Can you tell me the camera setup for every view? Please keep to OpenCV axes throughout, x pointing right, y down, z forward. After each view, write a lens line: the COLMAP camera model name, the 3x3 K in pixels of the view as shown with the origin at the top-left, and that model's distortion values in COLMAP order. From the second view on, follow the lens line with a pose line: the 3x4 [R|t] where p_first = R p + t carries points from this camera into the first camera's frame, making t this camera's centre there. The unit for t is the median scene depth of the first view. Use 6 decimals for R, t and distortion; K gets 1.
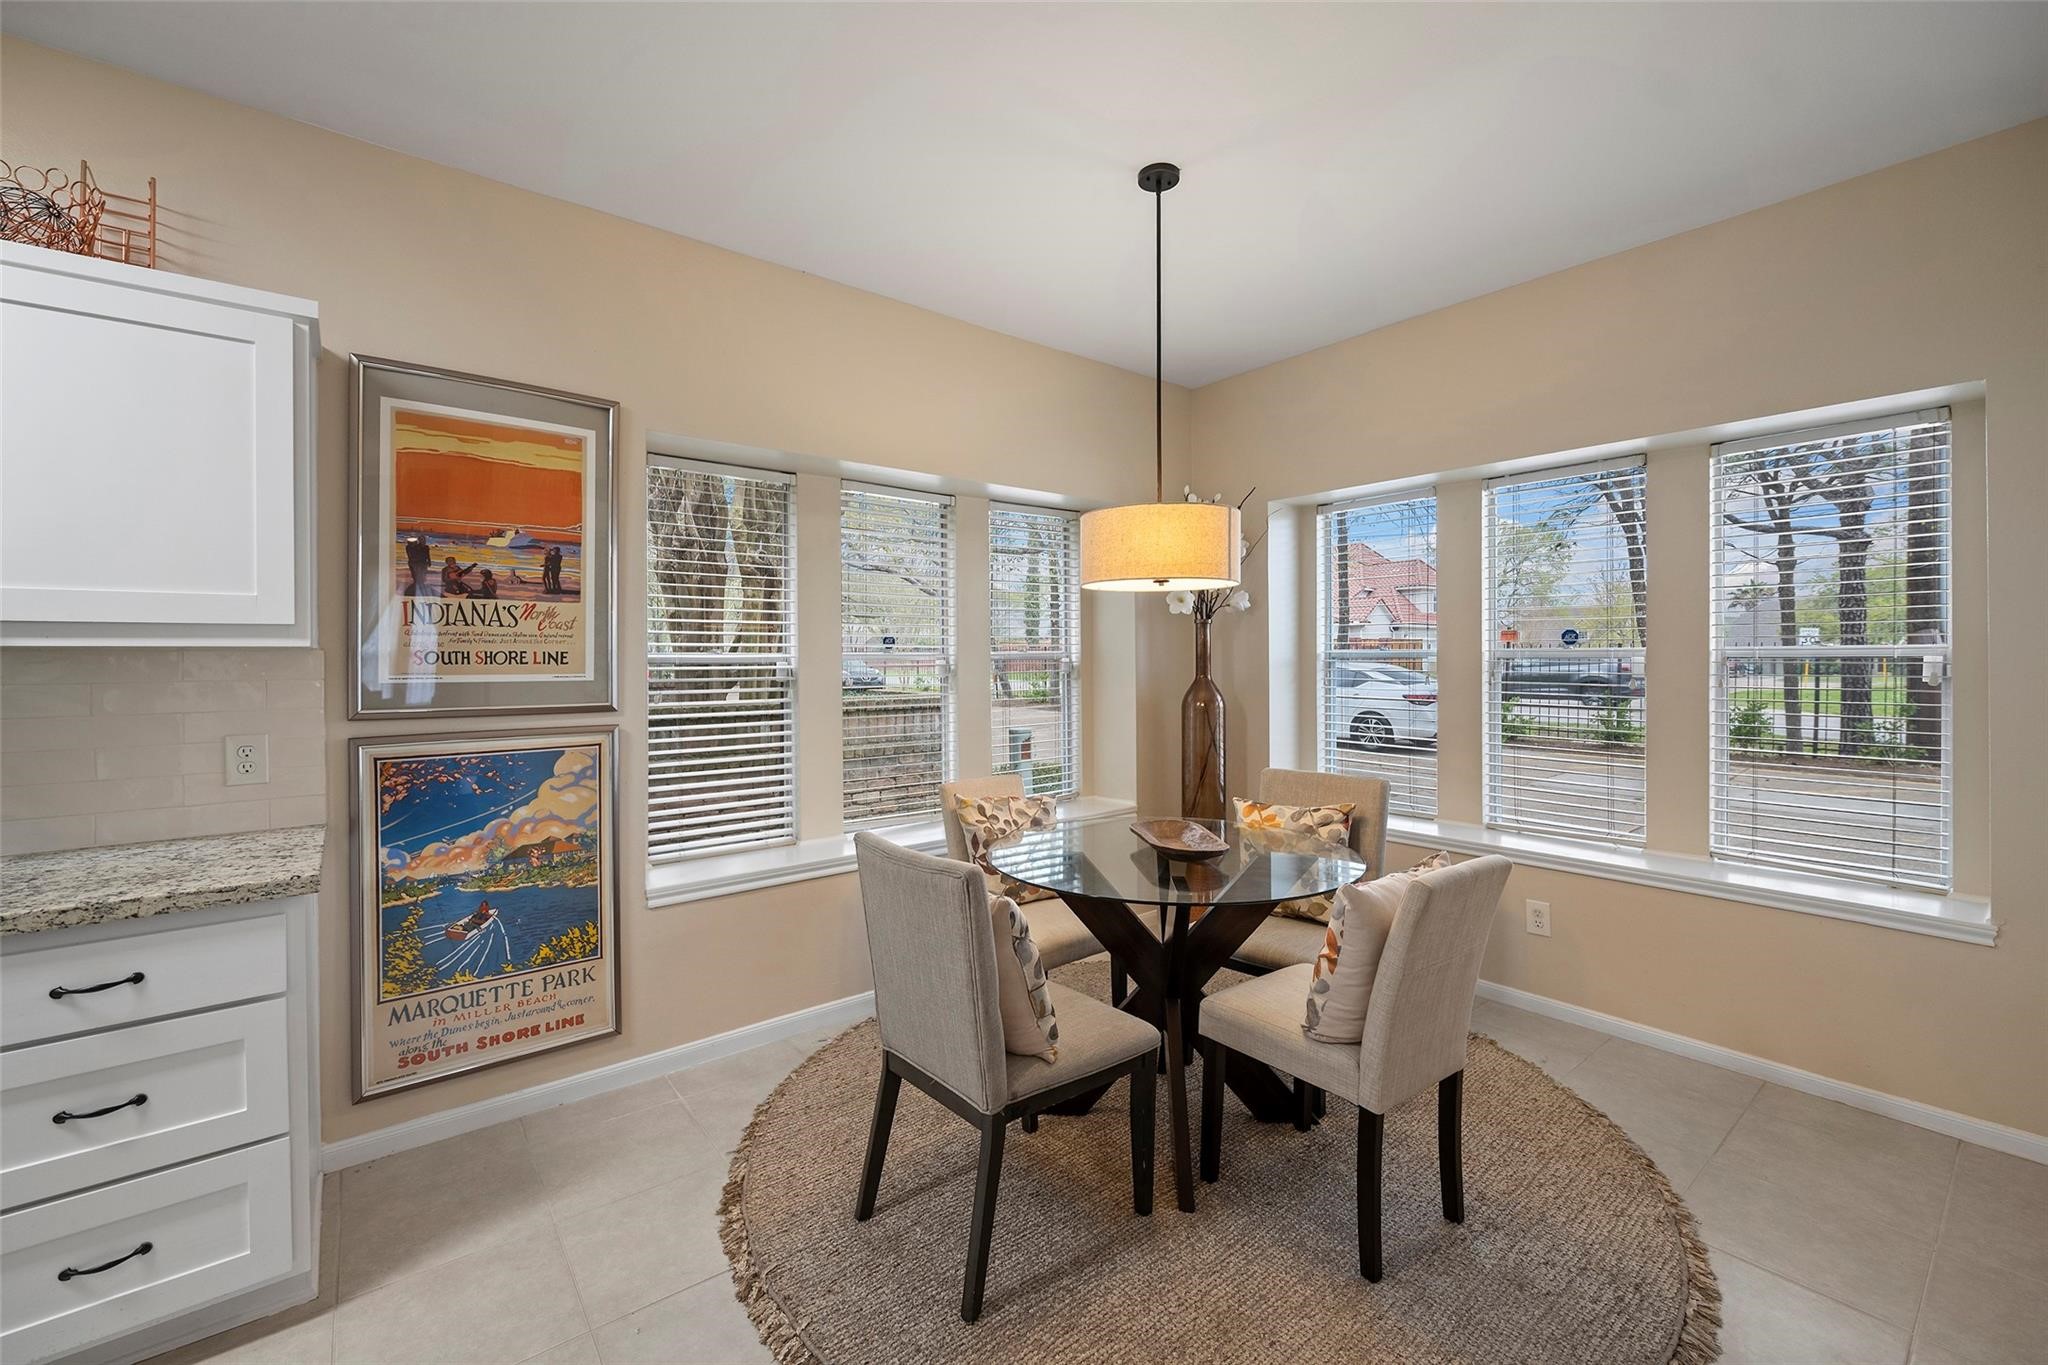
lens RADIAL K [[826.0, 0, 1021.7], [0, 826.0, 673.4], [0, 0, 1]] dist [-0.001781, -0.000631]
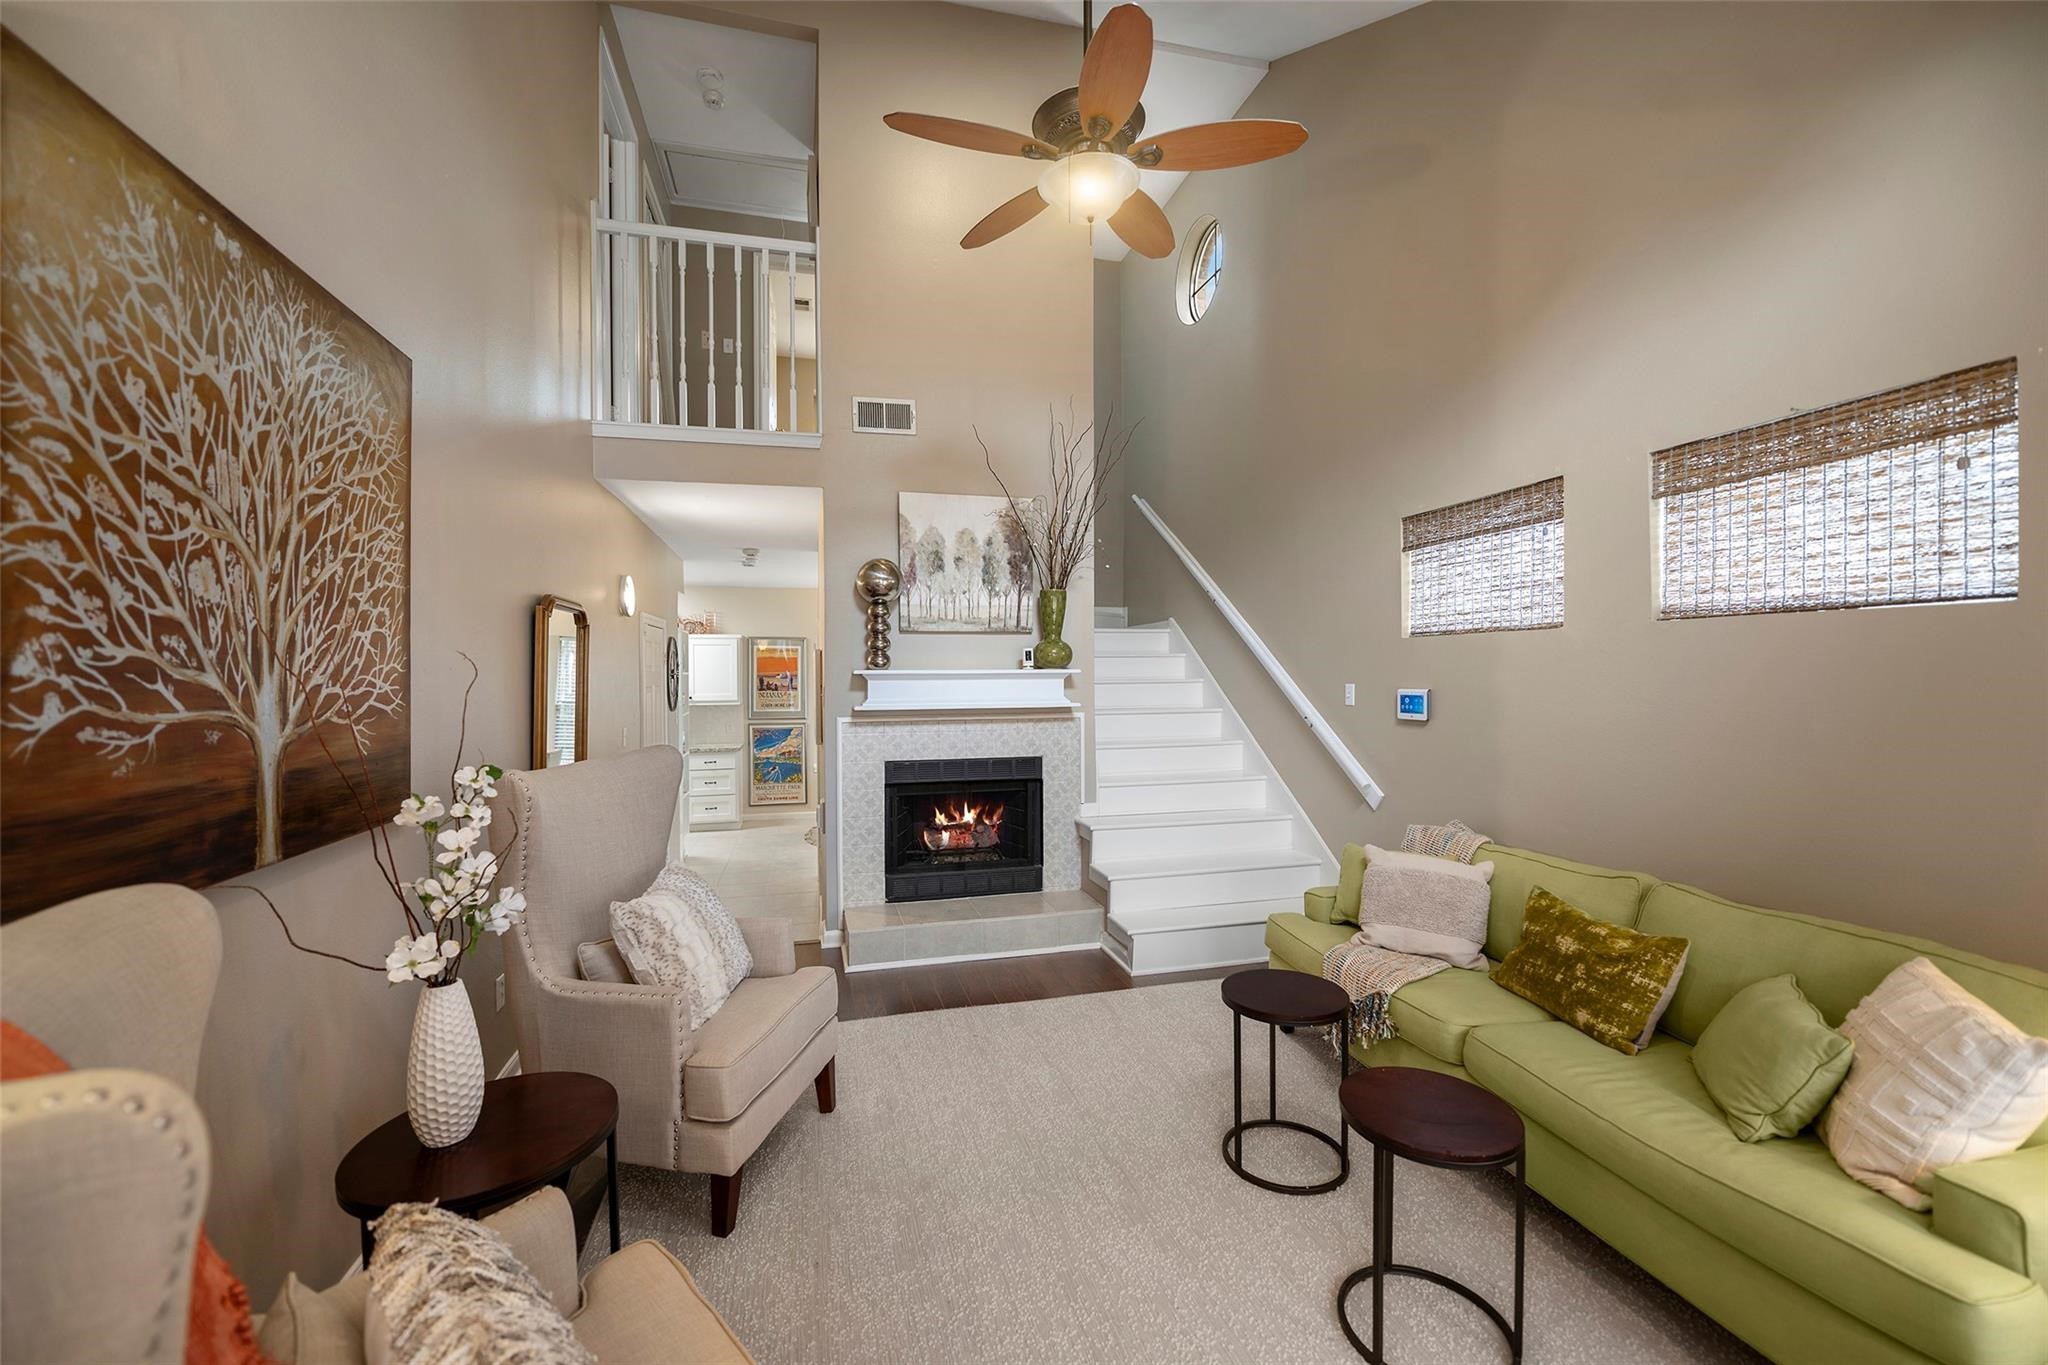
lens RADIAL K [[826.0, 0, 1021.7], [0, 826.0, 673.4], [0, 0, 1]] dist [-0.001781, -0.000631]
pose [[0.906107, -0.007181, -0.422989, 2.713231], [0.002705, 0.999934, -0.011181, -0.157908], [0.423041, 0.008987, 0.906066, -2.726241]]
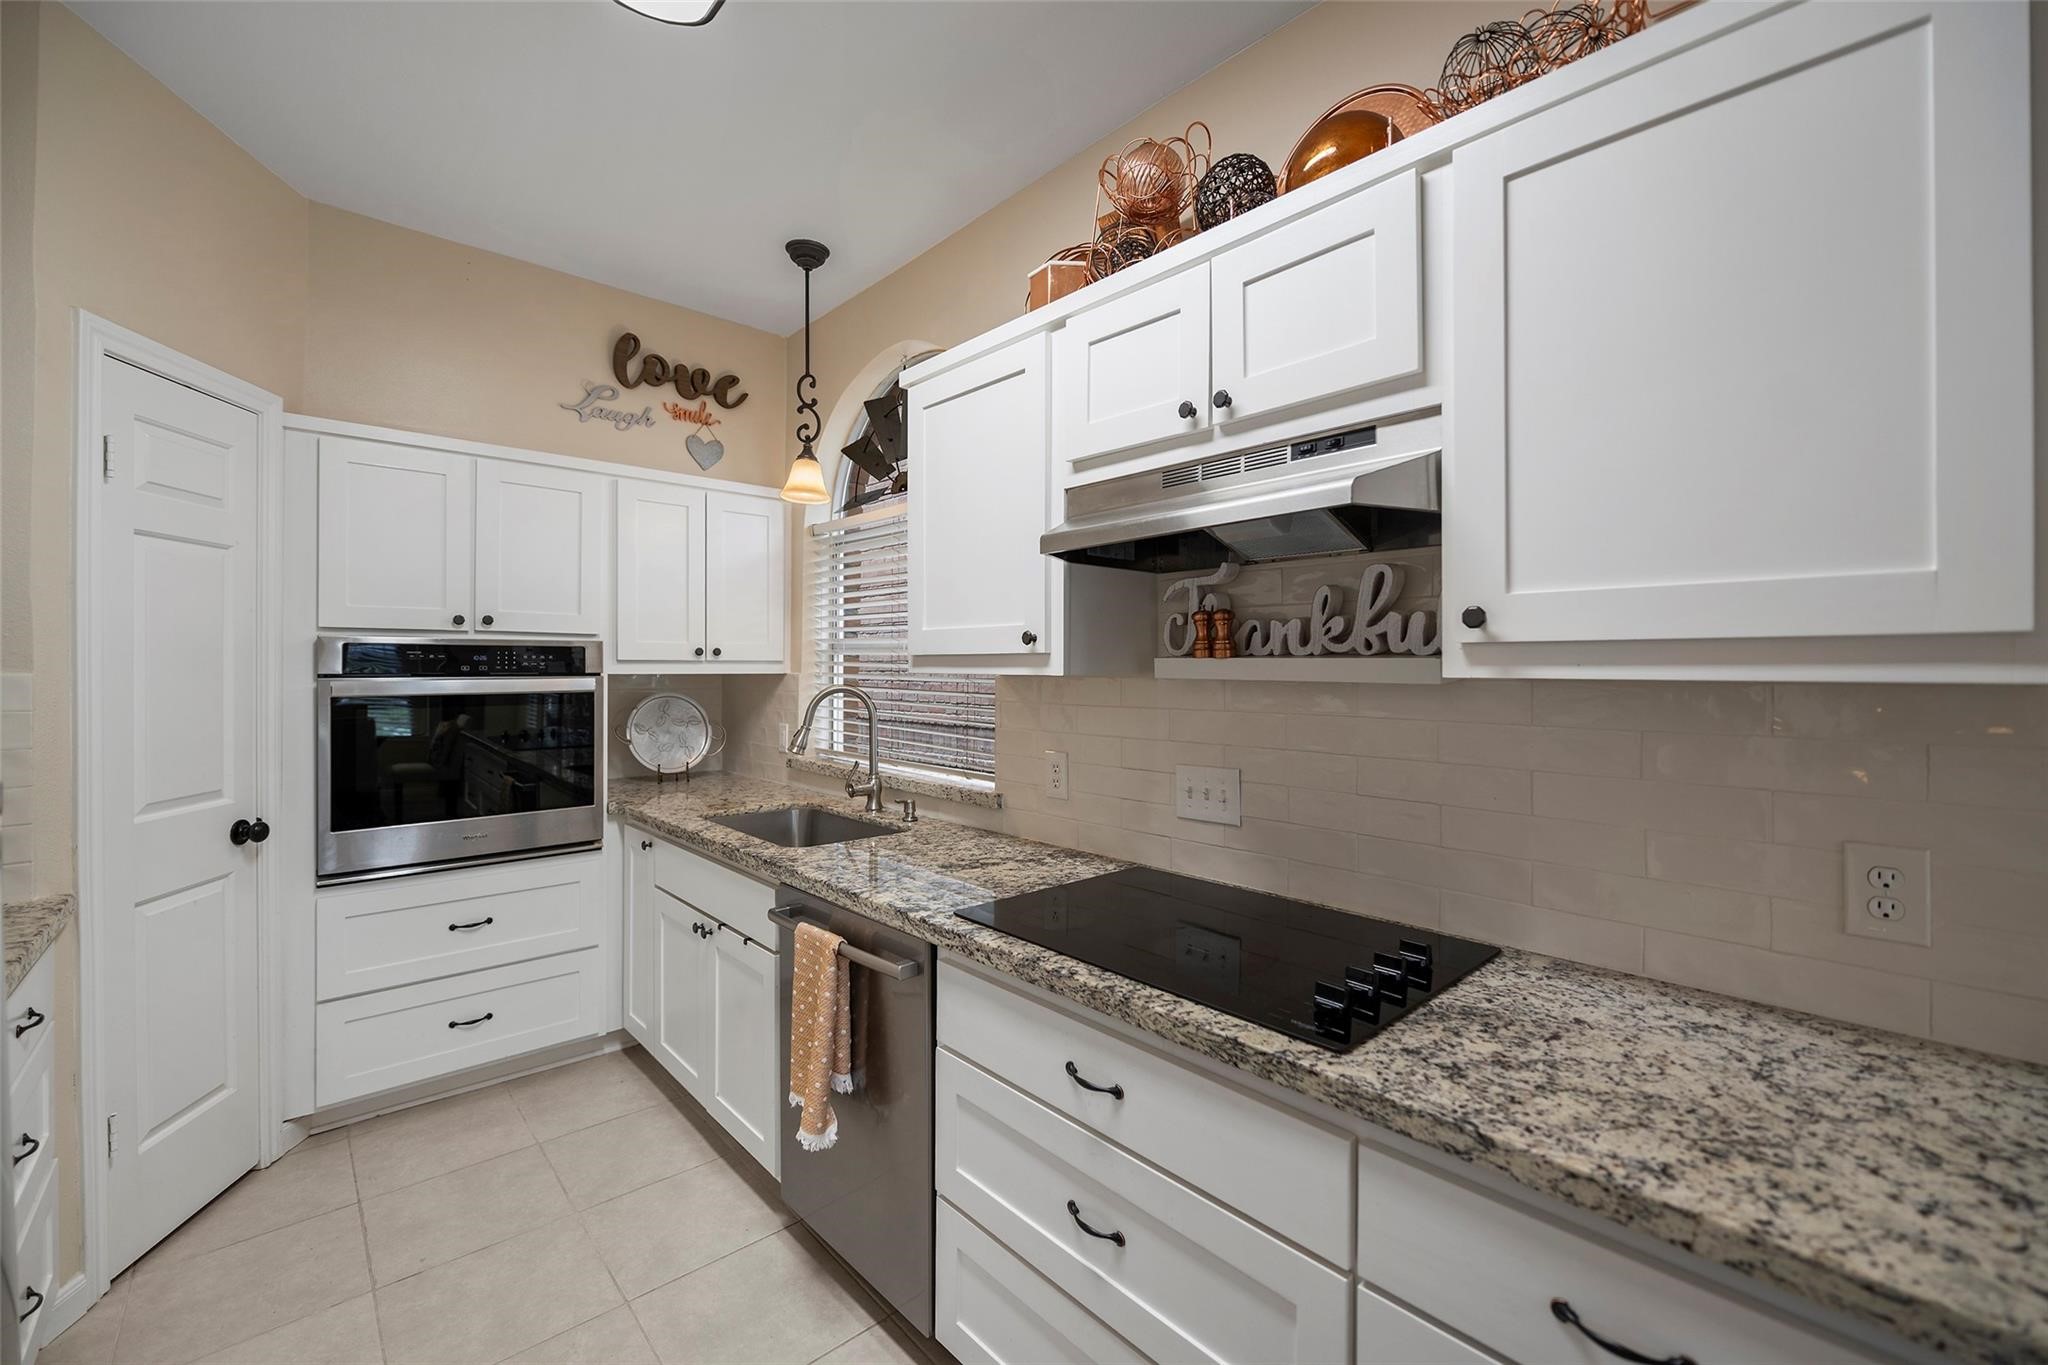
lens RADIAL K [[826.0, 0, 1021.7], [0, 826.0, 673.4], [0, 0, 1]] dist [-0.001781, -0.000631]
pose [[0.054150, -0.001686, -0.998531, -0.447715], [-0.013570, 0.999905, -0.002424, -0.026530], [0.998441, 0.013681, 0.054122, 0.421784]]
